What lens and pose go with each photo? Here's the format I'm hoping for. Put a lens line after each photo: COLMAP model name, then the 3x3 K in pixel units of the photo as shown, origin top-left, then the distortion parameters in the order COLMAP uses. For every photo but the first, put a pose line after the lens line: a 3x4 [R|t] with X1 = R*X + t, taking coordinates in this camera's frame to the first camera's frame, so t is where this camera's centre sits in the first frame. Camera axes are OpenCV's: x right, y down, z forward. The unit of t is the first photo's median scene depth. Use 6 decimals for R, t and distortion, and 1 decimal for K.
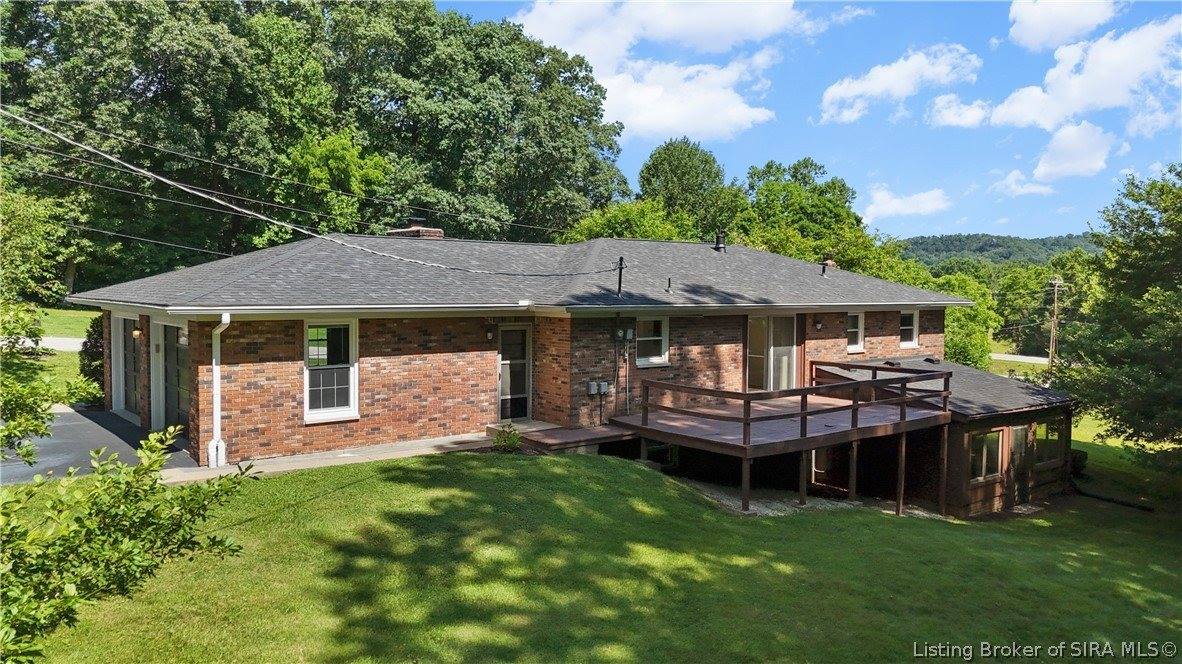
lens RADIAL K [[857.7, 0, 591.0], [0, 857.7, 332.0], [0, 0, 1]] dist [0.087289, -0.096091]
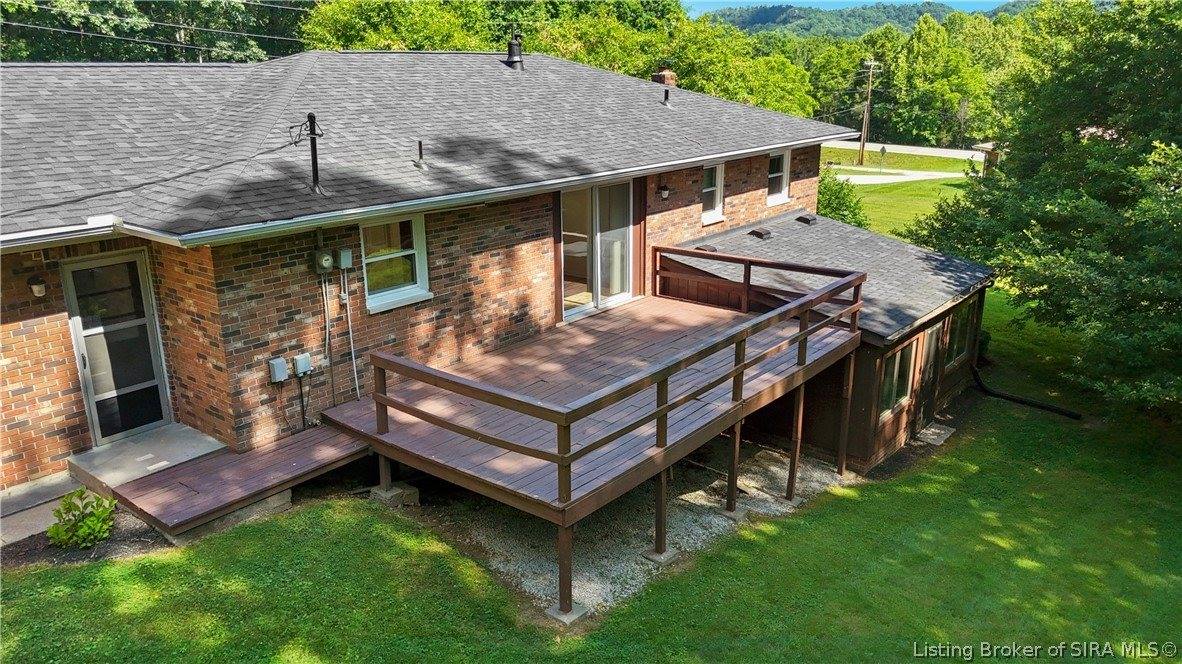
lens RADIAL K [[857.7, 0, 591.0], [0, 857.7, 332.0], [0, 0, 1]] dist [0.087289, -0.096091]
pose [[0.977052, -0.075826, 0.199049, 0.068860], [0.024583, 0.968389, 0.248231, -0.069235], [-0.211579, -0.237641, 0.948030, 0.360332]]
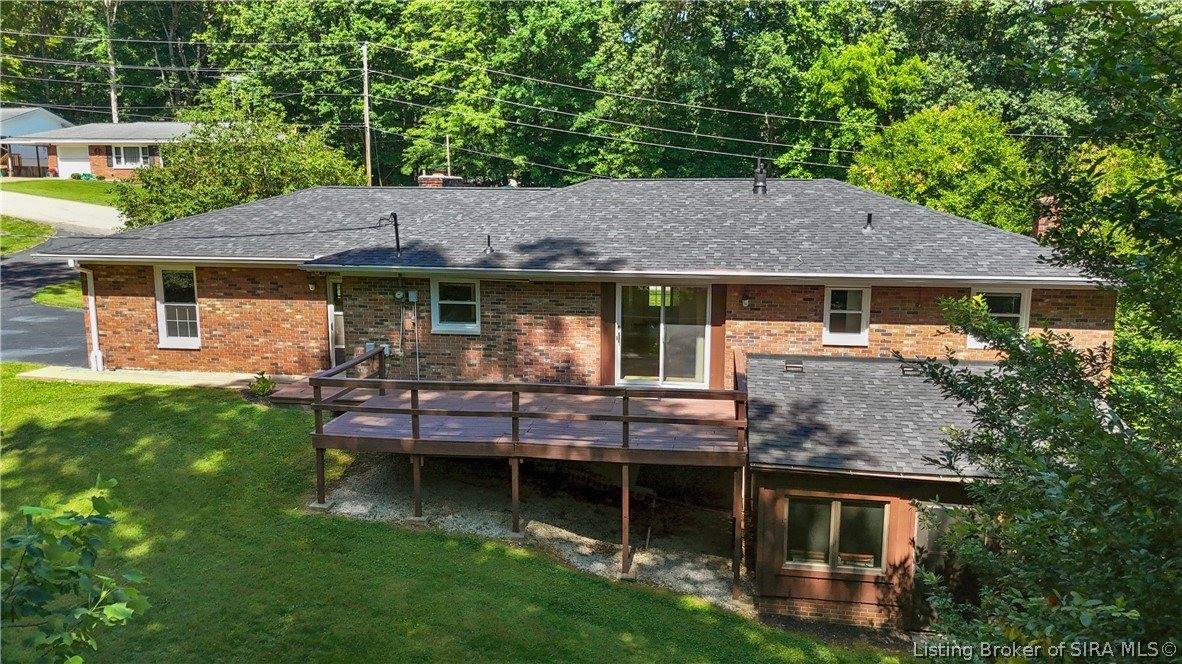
lens RADIAL K [[857.7, 0, 591.0], [0, 857.7, 332.0], [0, 0, 1]] dist [0.087289, -0.096091]
pose [[0.682483, 0.114713, -0.721844, 0.699792], [-0.037815, 0.991826, 0.121864, -0.065439], [0.729923, -0.055874, 0.681242, 0.412798]]
